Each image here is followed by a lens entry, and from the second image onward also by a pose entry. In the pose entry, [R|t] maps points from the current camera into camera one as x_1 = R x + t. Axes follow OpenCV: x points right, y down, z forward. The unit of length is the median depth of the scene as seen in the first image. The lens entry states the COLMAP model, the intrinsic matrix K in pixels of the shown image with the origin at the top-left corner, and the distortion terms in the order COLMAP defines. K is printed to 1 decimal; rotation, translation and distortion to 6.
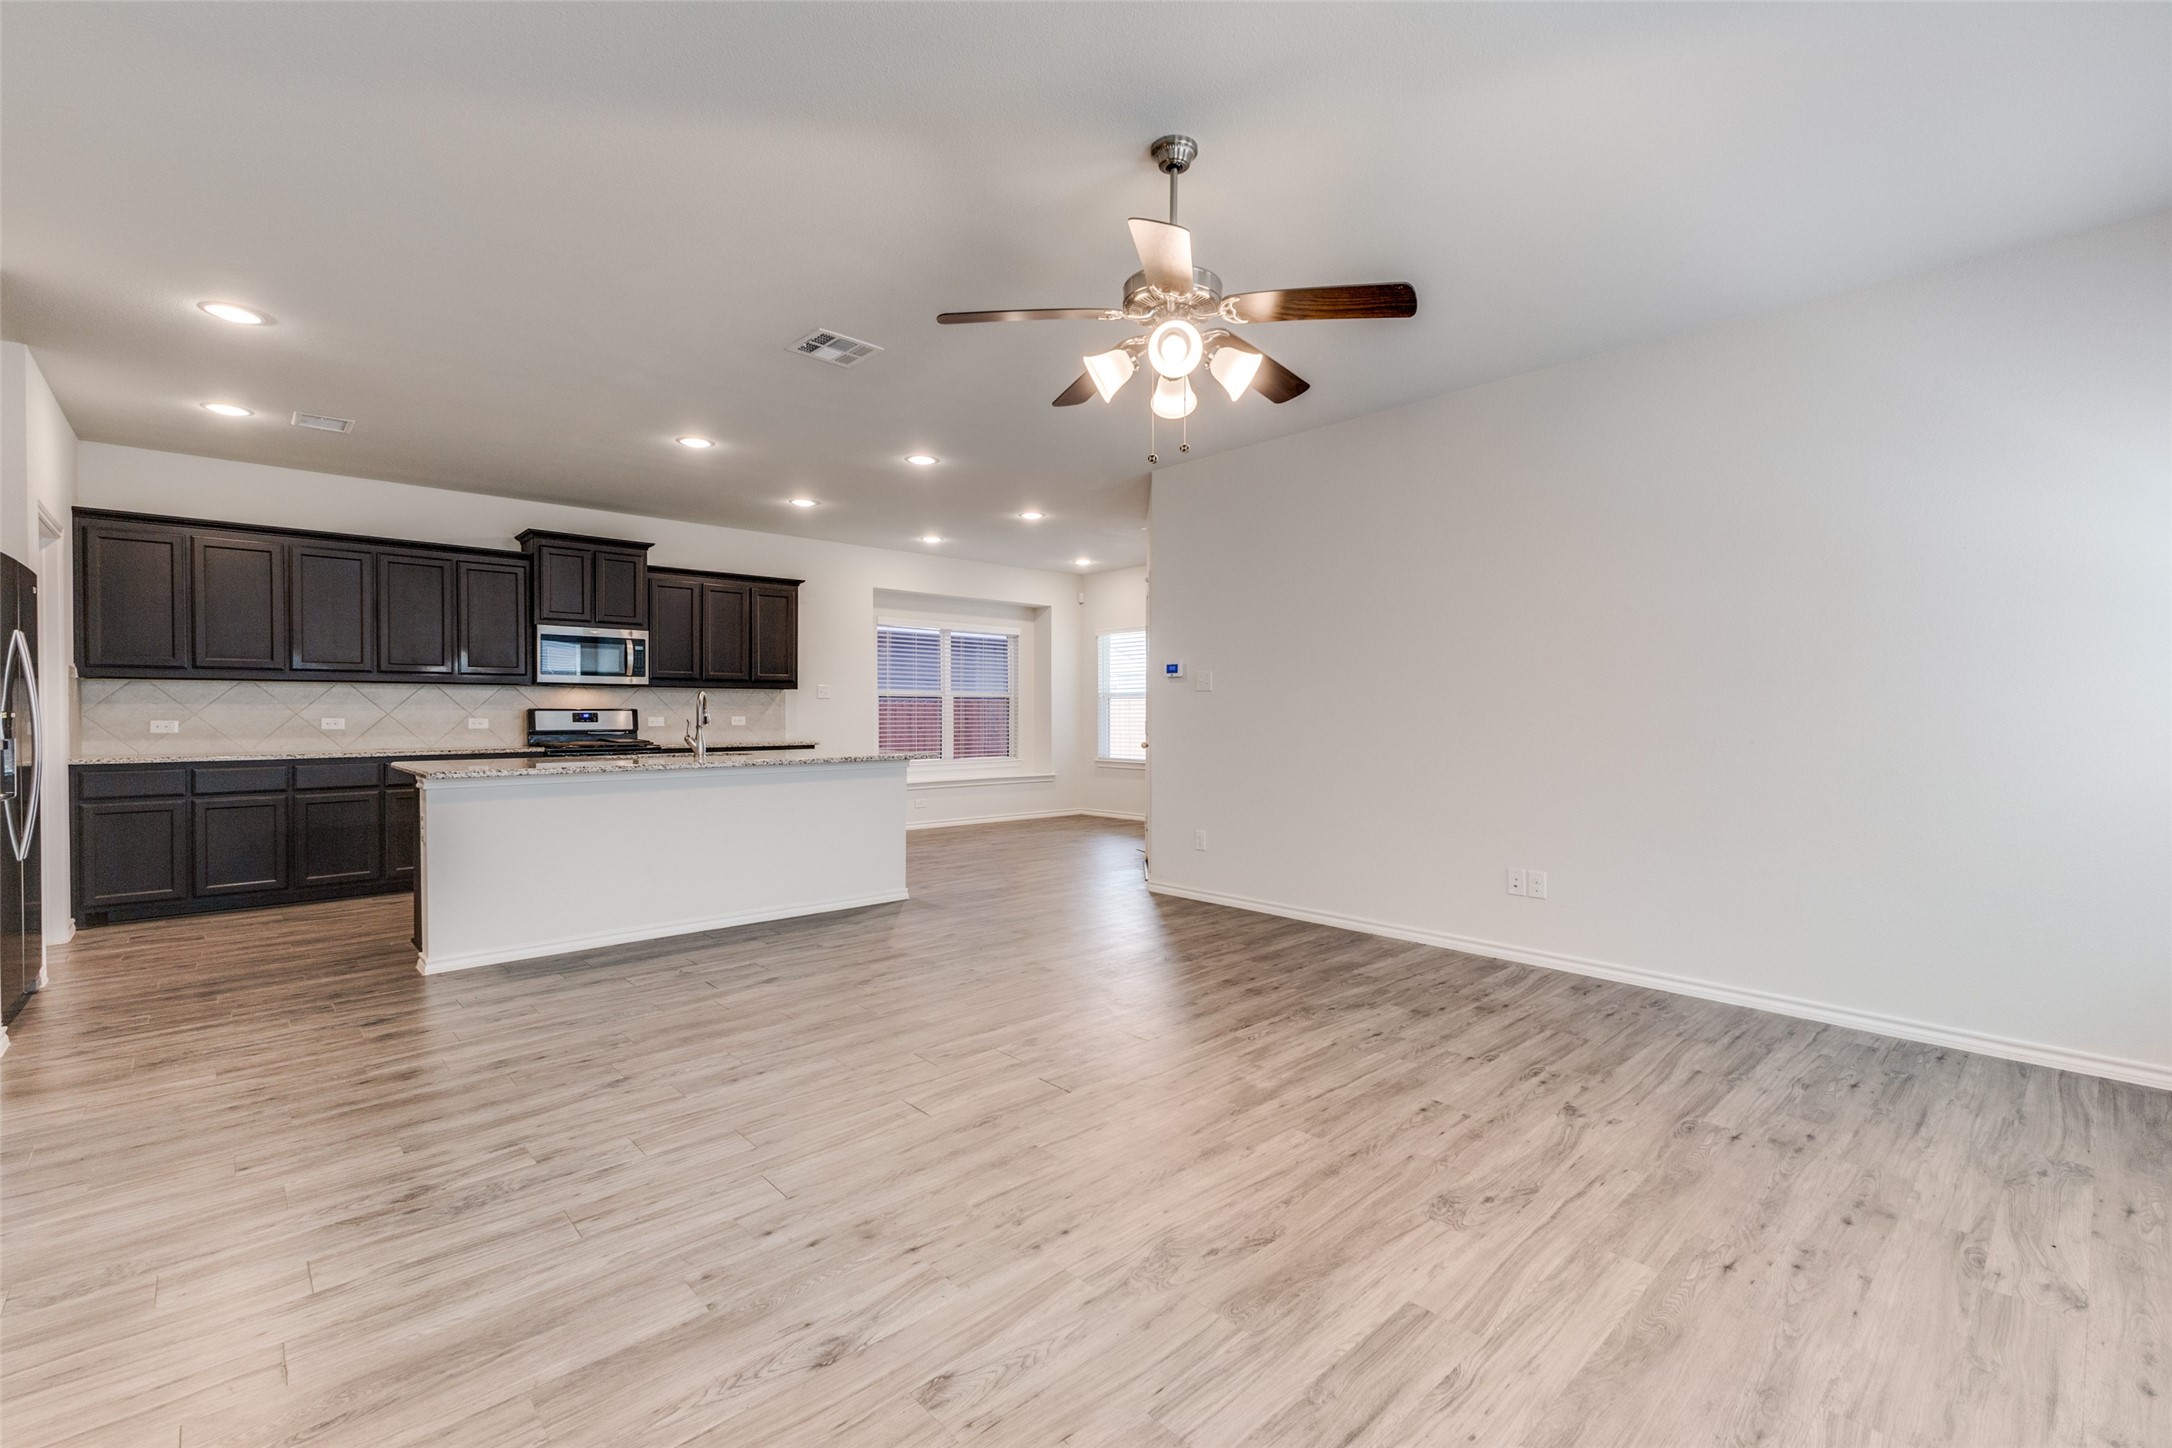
lens RADIAL K [[939.1, 0, 1088.4], [0, 939.1, 720.0], [0, 0, 1]] dist [0.014188, -0.000702]
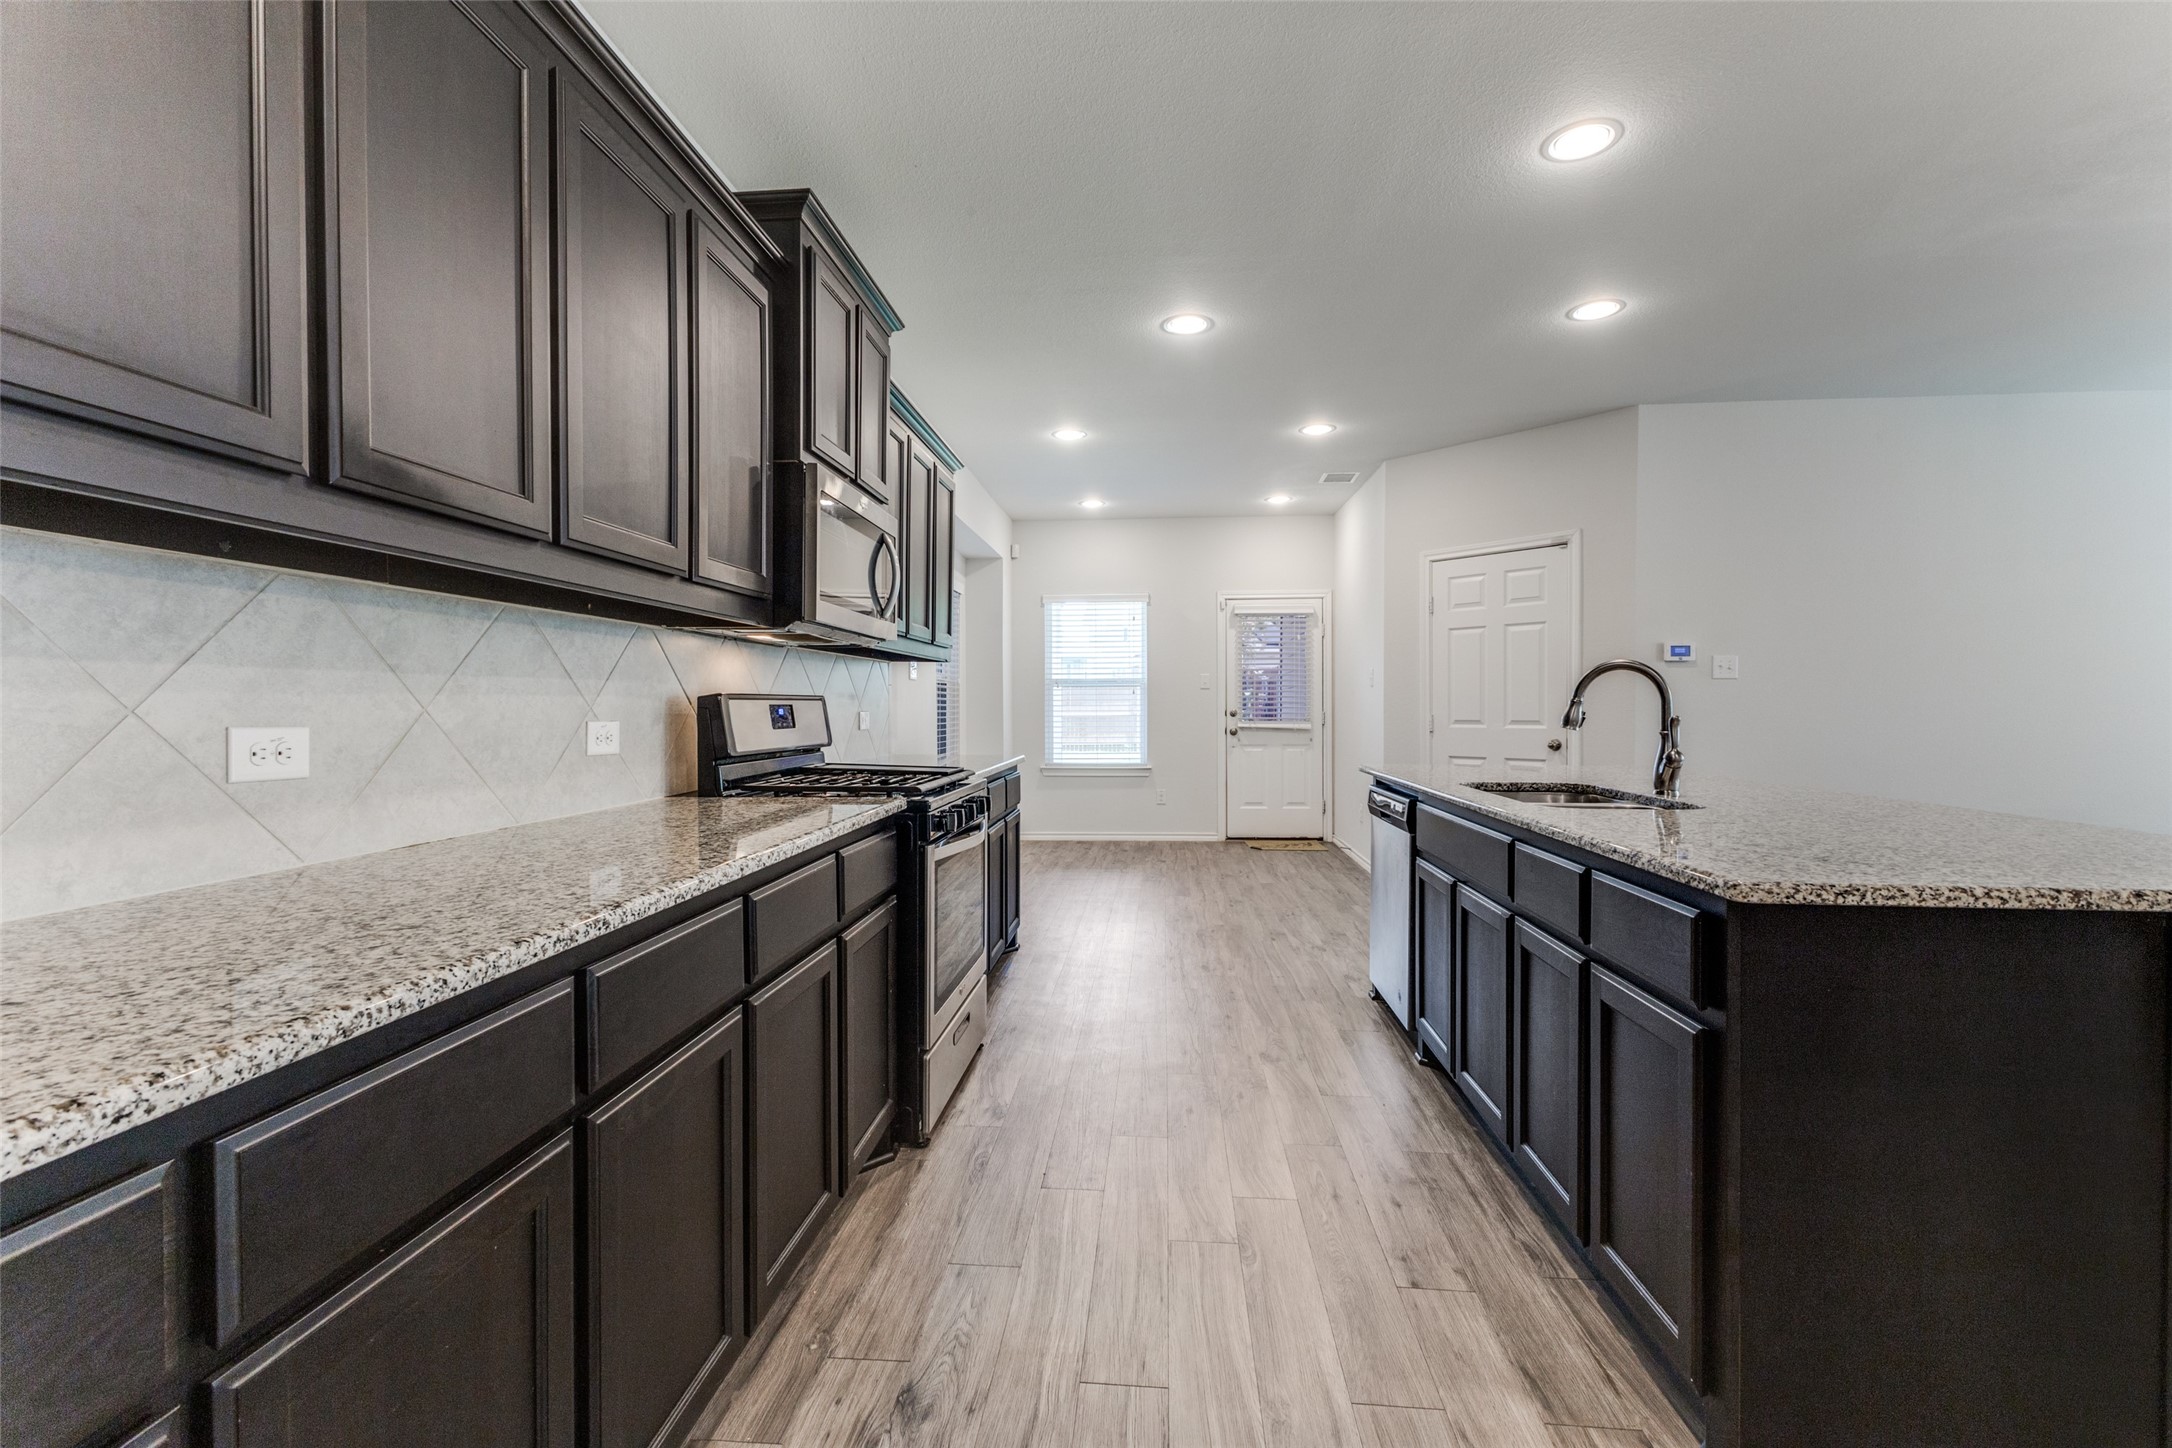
lens RADIAL K [[934.7, 0, 1088.6], [0, 934.7, 716.5], [0, 0, 1]] dist [0.016285, -0.006040]
pose [[0.733757, -0.008105, 0.679364, -0.782453], [0.005166, 0.999966, 0.006351, -0.004984], [-0.679393, -0.001151, 0.733774, 0.687160]]
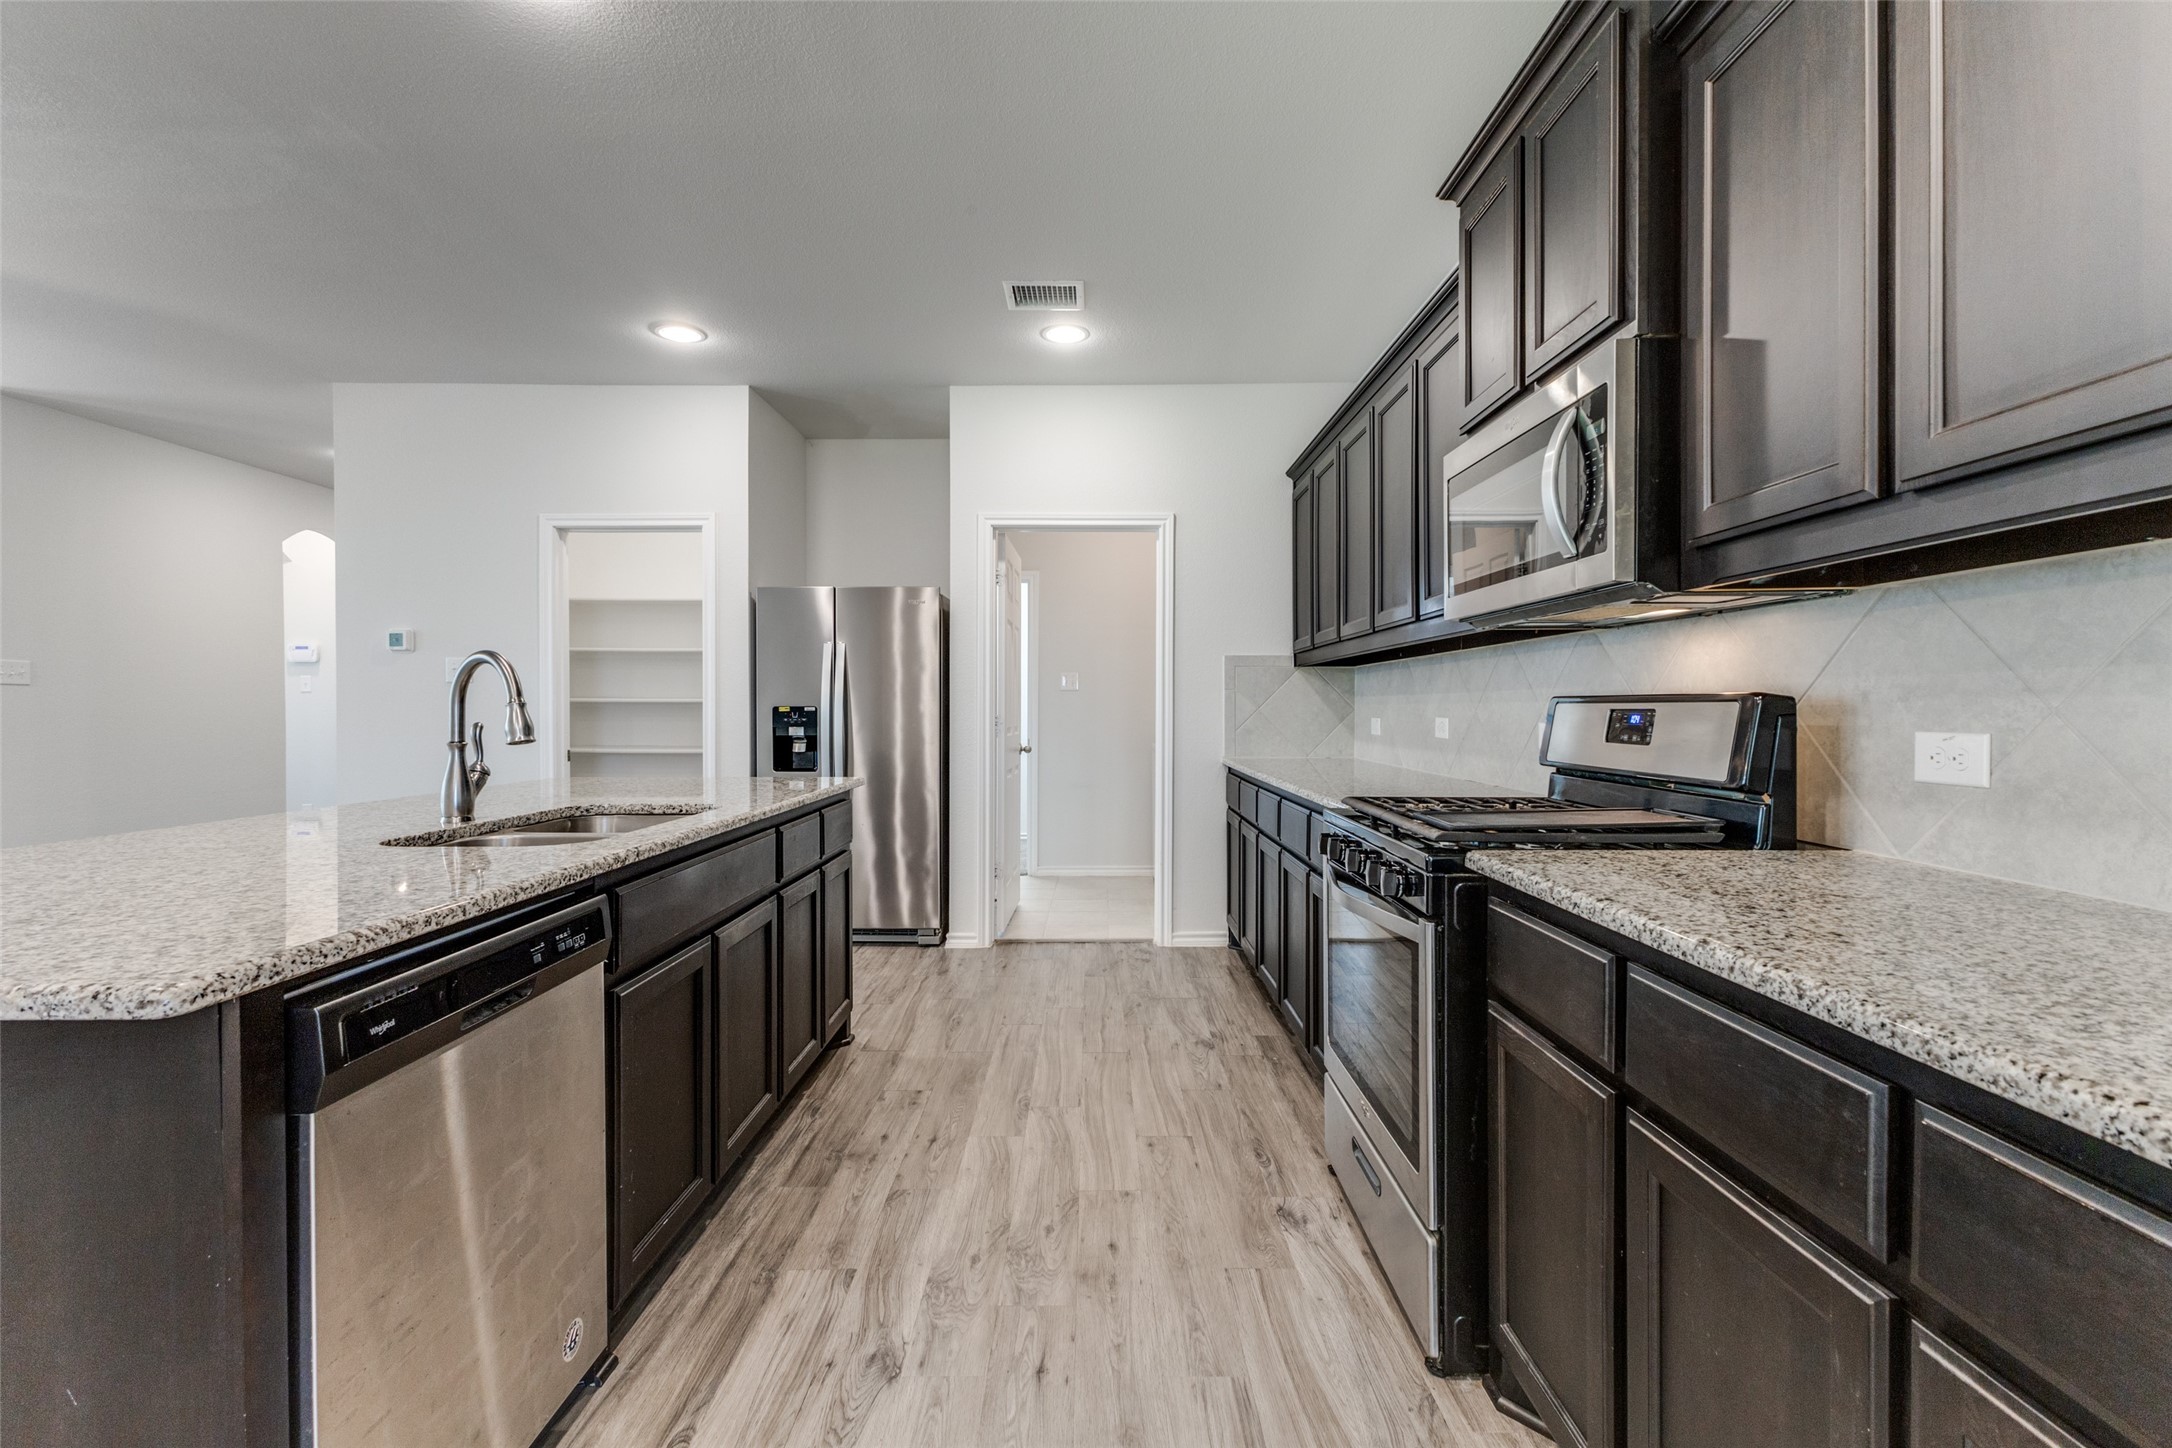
lens RADIAL K [[936.4, 0, 1087.2], [0, 936.4, 720.1], [0, 0, 1]] dist [0.011366, 0.000022]
pose [[-0.678500, 0.010255, -0.734529, -0.246463], [-0.006740, 0.999774, 0.020184, -0.010037], [0.734570, 0.018646, -0.678277, 1.182768]]
